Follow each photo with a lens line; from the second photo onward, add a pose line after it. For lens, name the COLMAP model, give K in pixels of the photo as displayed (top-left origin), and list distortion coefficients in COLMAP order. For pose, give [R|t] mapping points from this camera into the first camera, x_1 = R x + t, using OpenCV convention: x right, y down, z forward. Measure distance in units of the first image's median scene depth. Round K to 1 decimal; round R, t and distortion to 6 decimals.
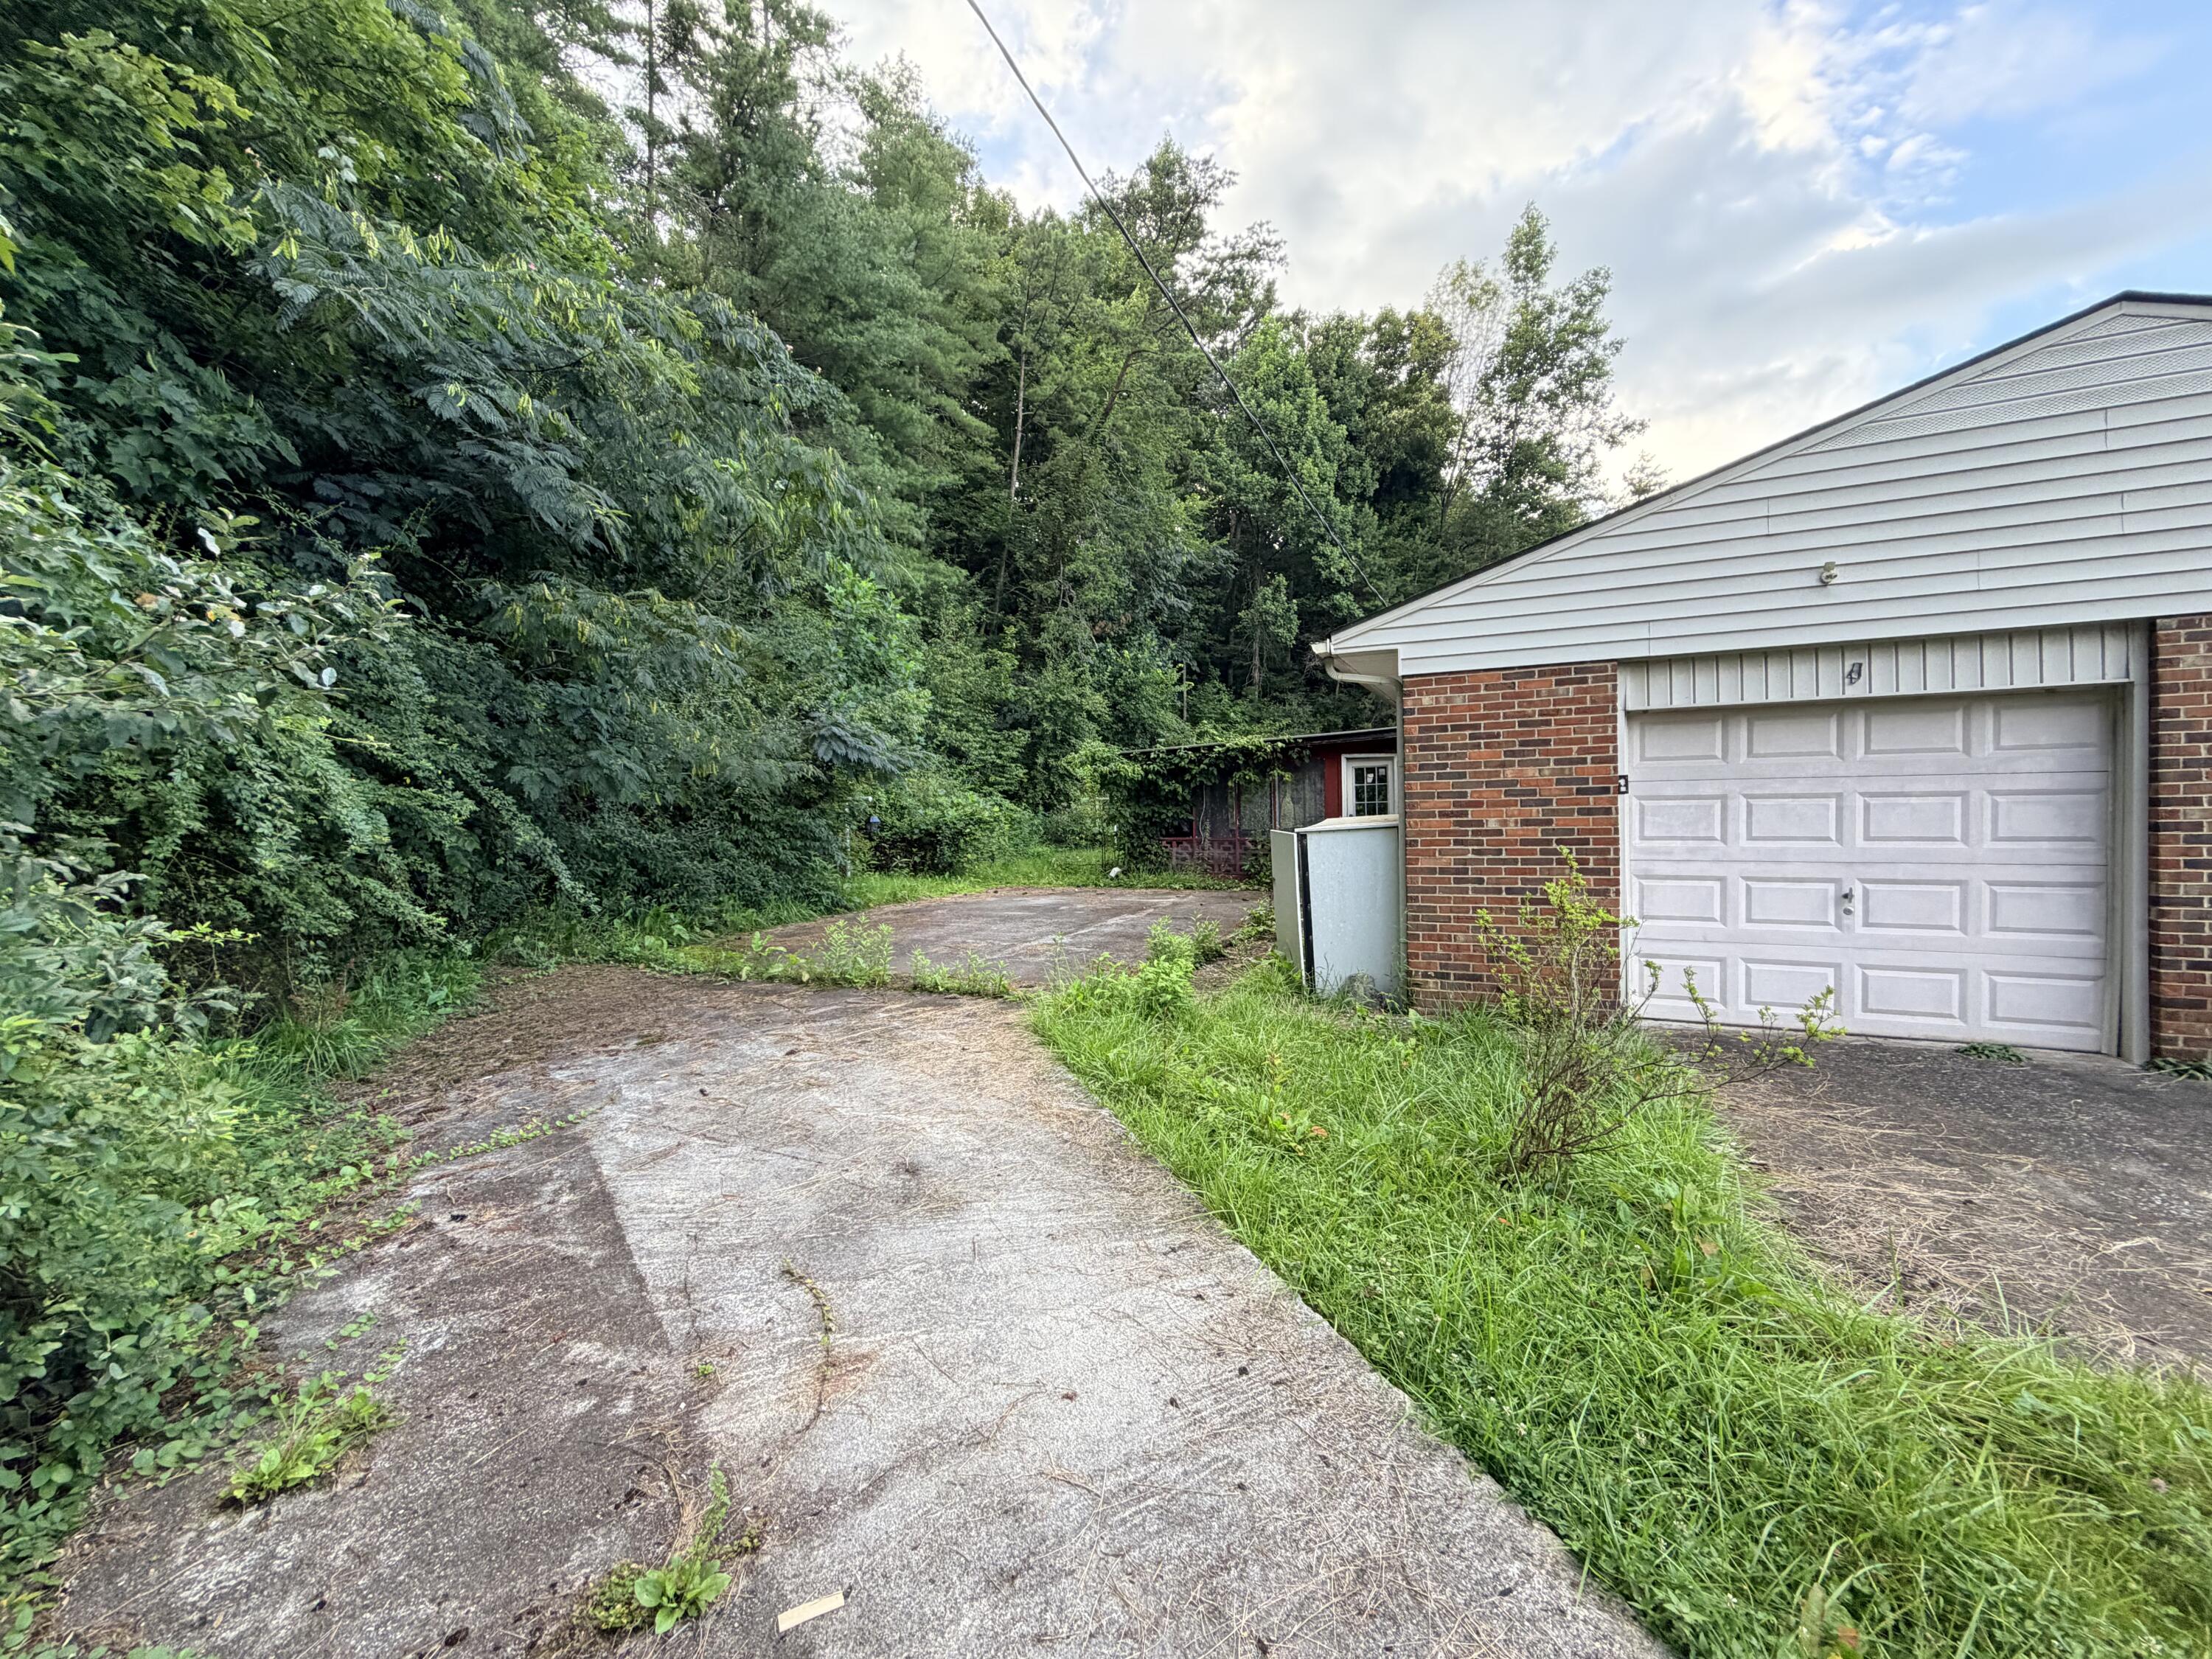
lens RADIAL K [[880.5, 0, 1106.0], [0, 880.5, 829.5], [0, 0, 1]] dist [0.000827, -0.000020]
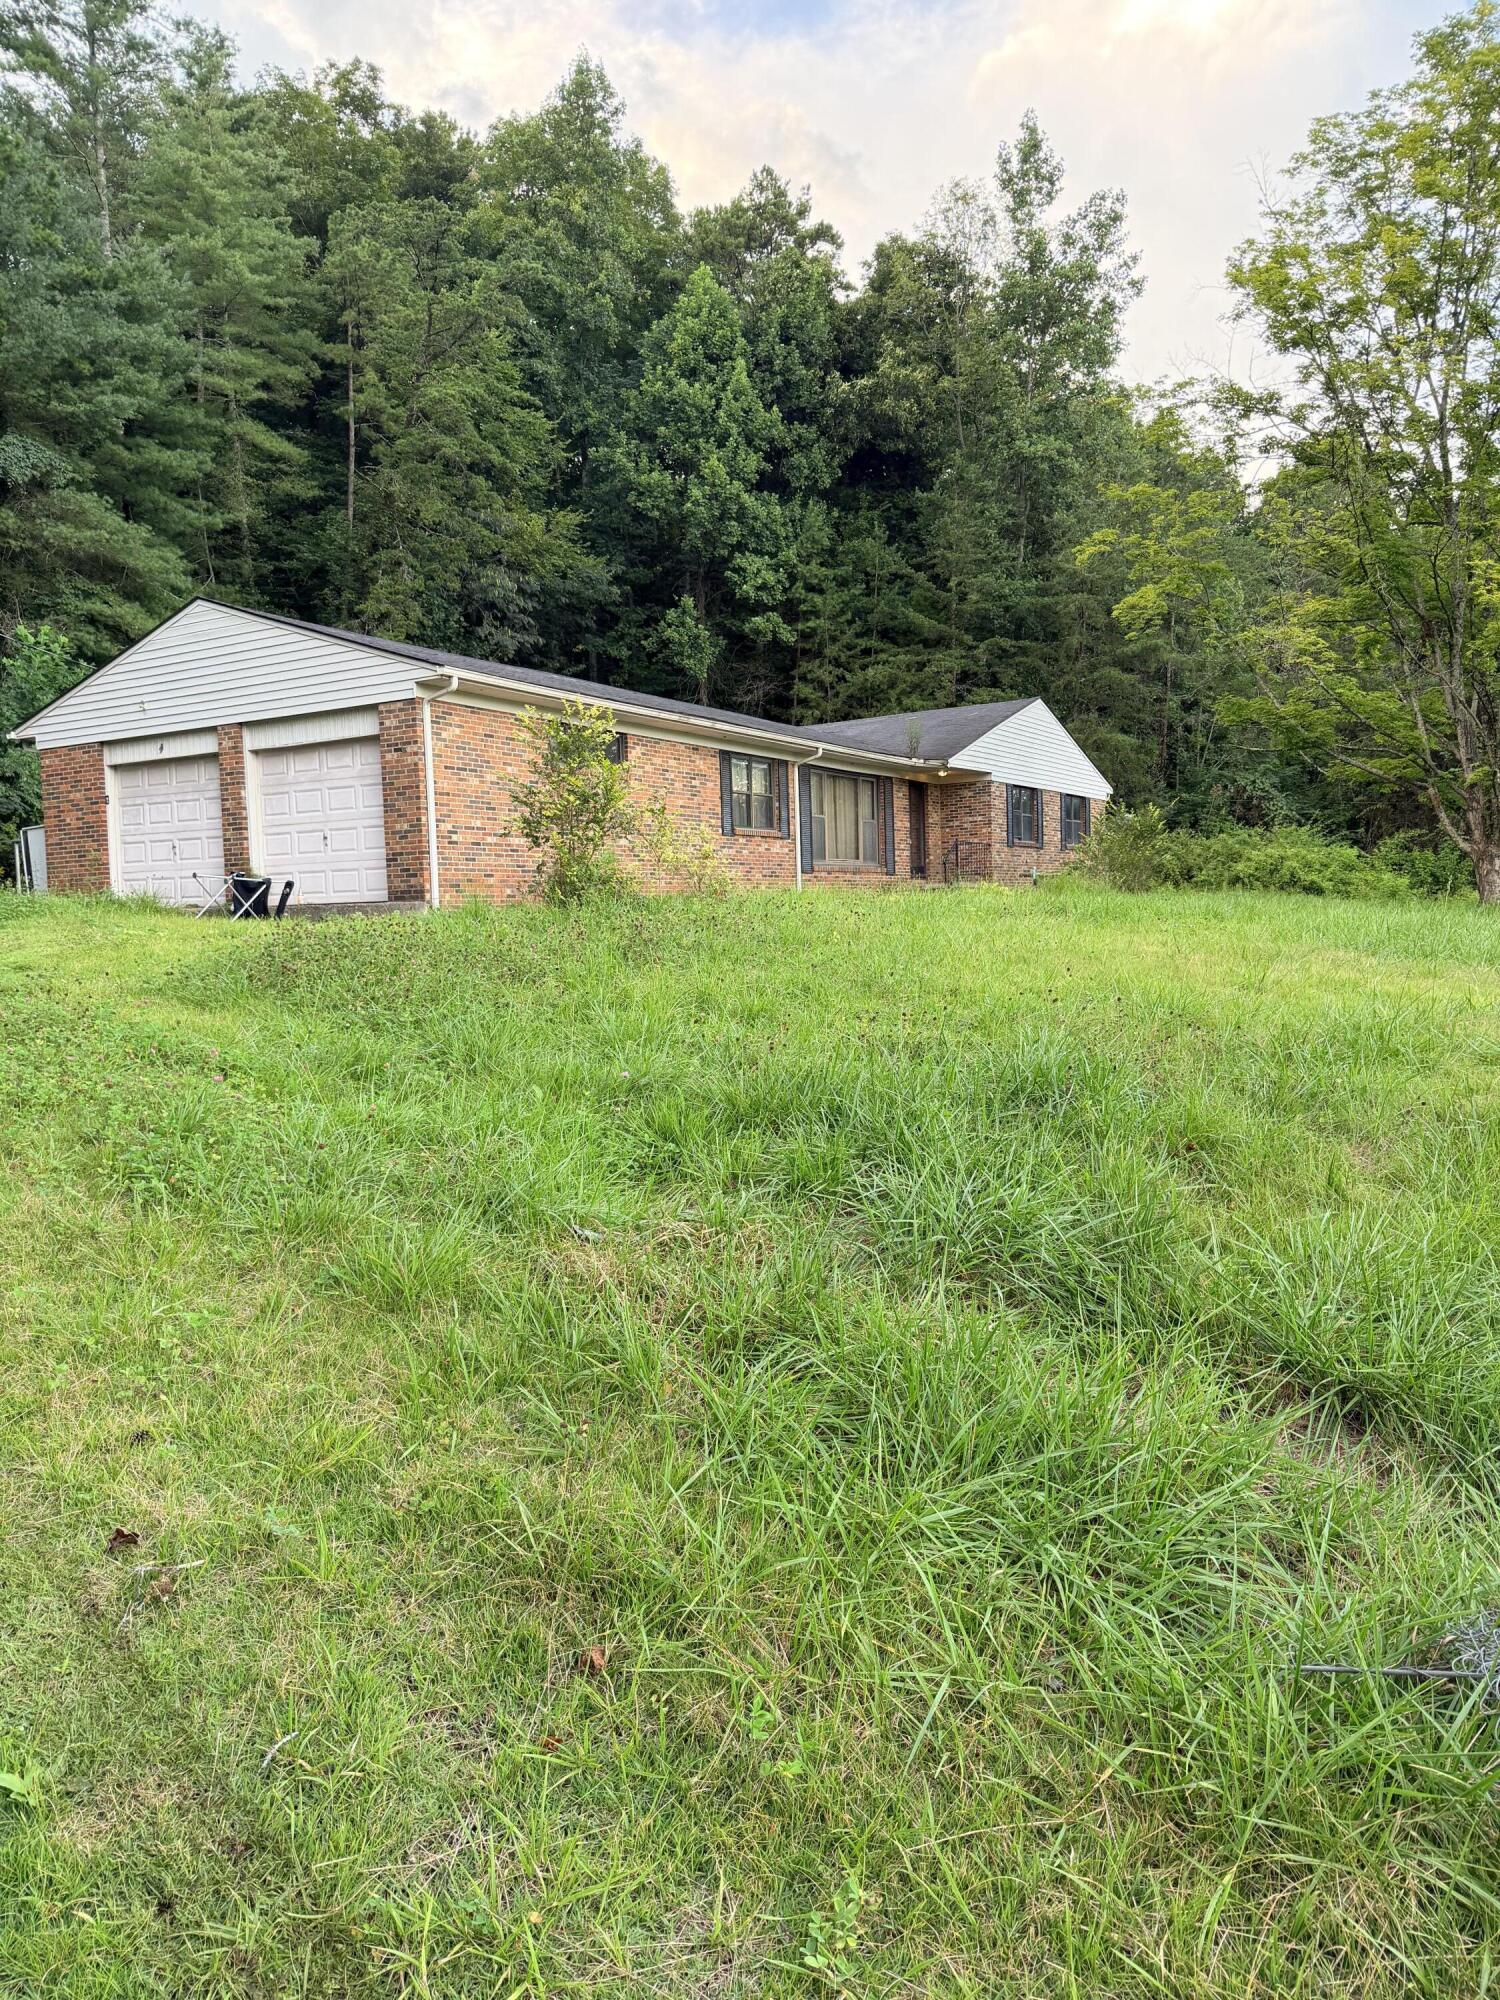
lens RADIAL K [[1400.4, 0, 750.0], [0, 1400.4, 1000.0], [0, 0, 1]] dist [0.071931, -0.146785]
pose [[0.996229, -0.003609, -0.086683, 0.357490], [0.006942, 0.999247, 0.038182, 0.046181], [0.086480, -0.038640, 0.995504, -0.338926]]
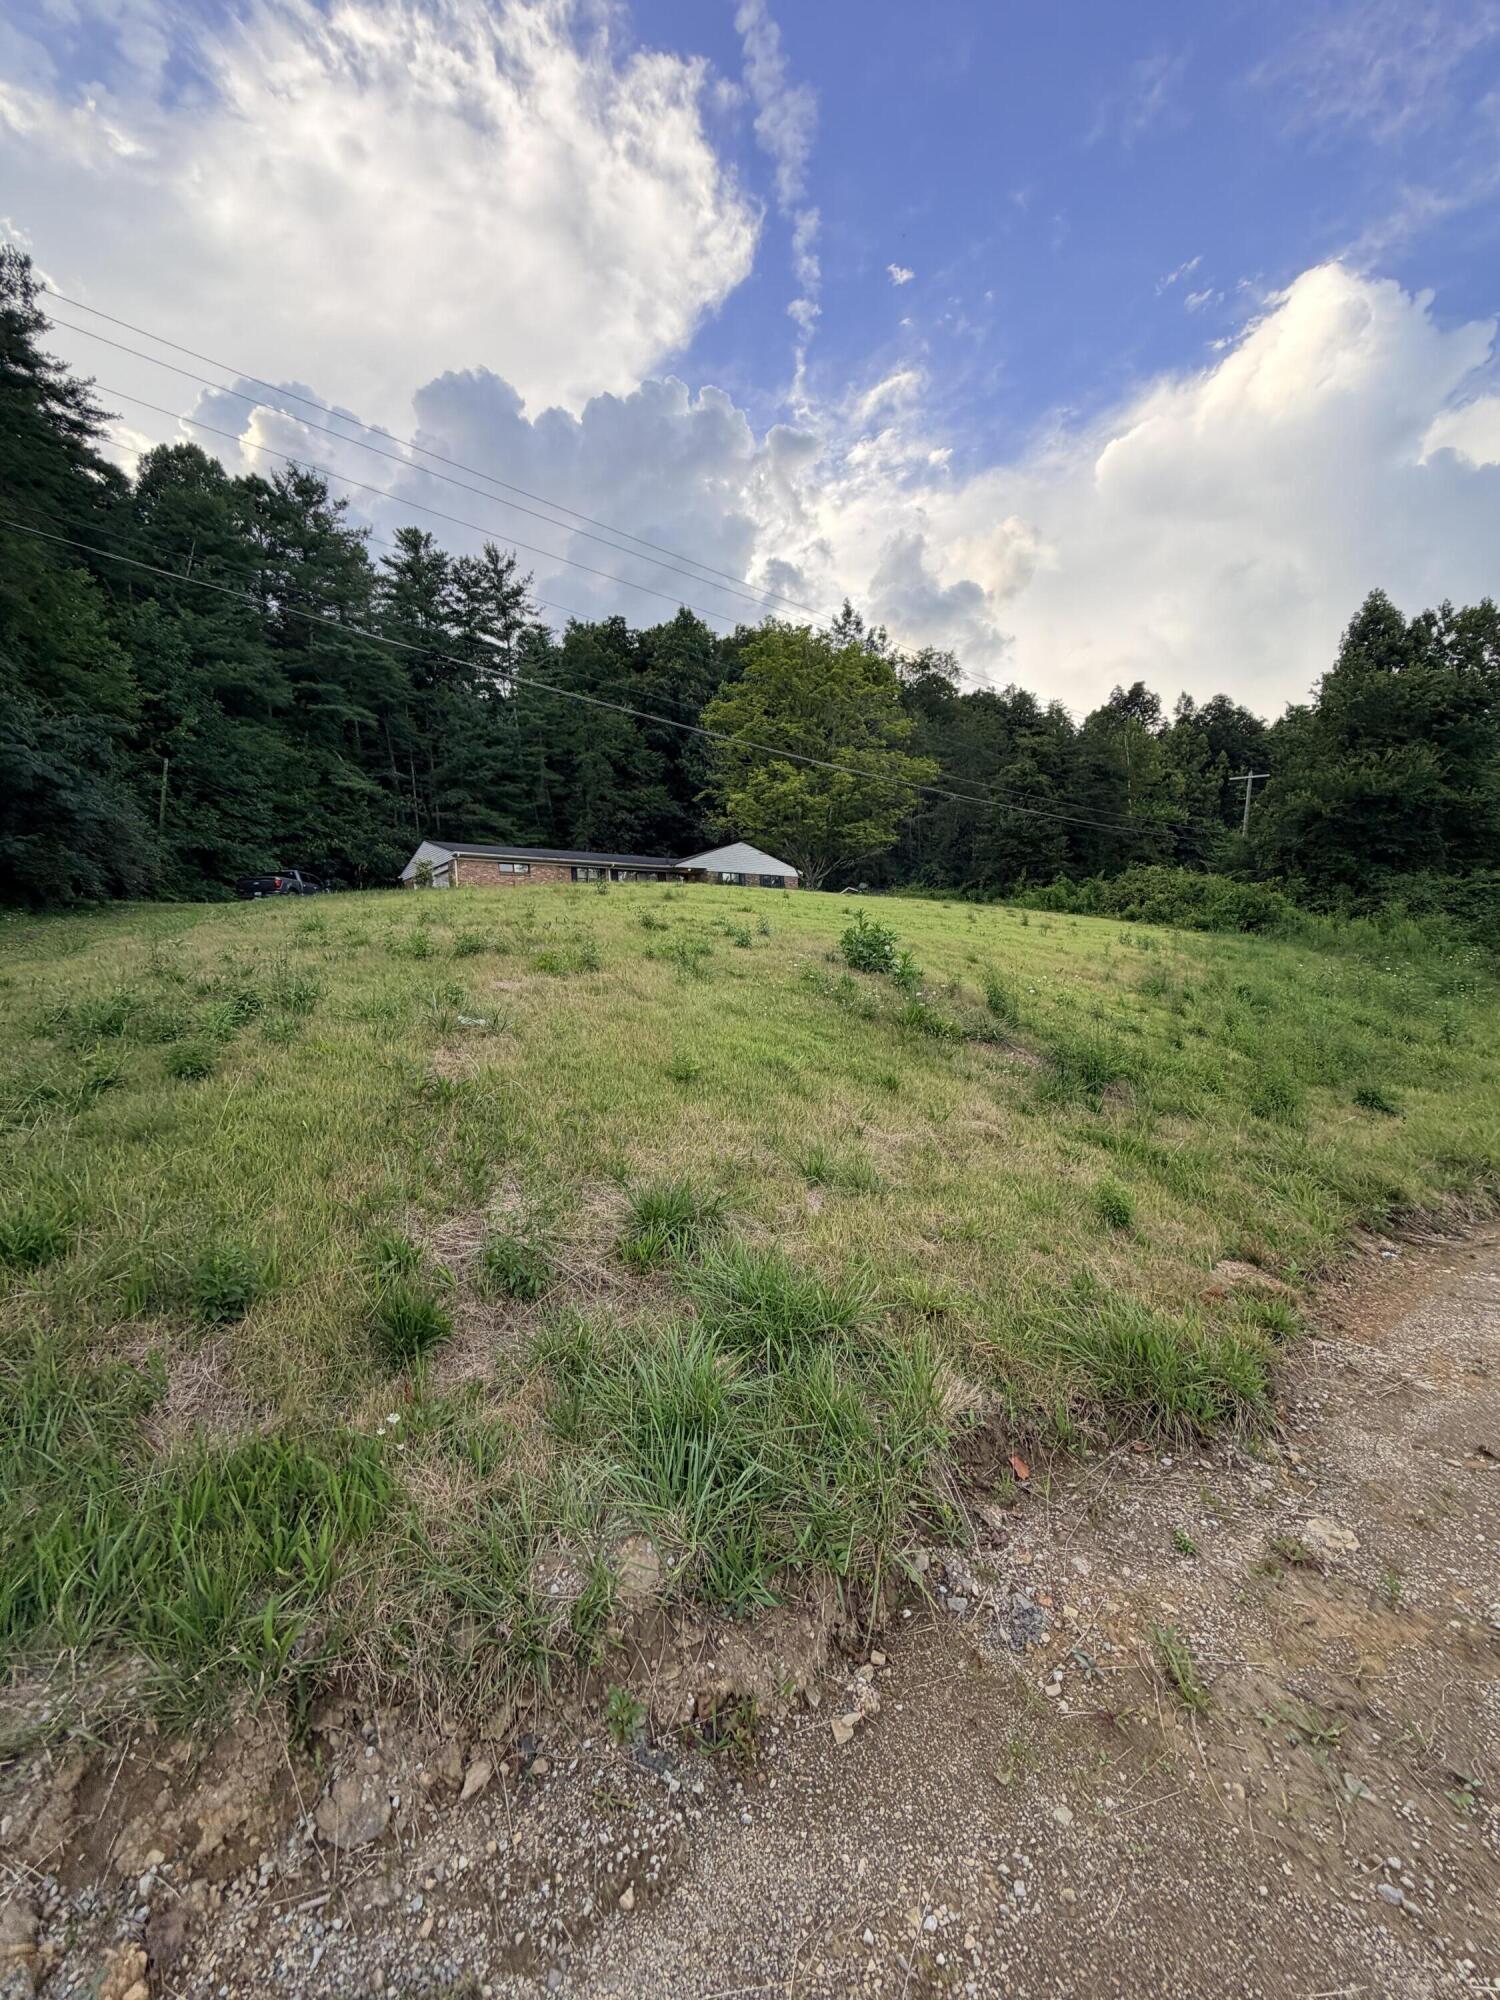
lens RADIAL K [[796.1, 0, 750.0], [0, 796.1, 1000.0], [0, 0, 1]] dist [0.000827, -0.000020]
pose [[0.918718, -0.033517, -0.393489, 0.993075], [0.036354, 0.999339, -0.000244, 0.170677], [0.393237, -0.014081, 0.919329, -0.735822]]
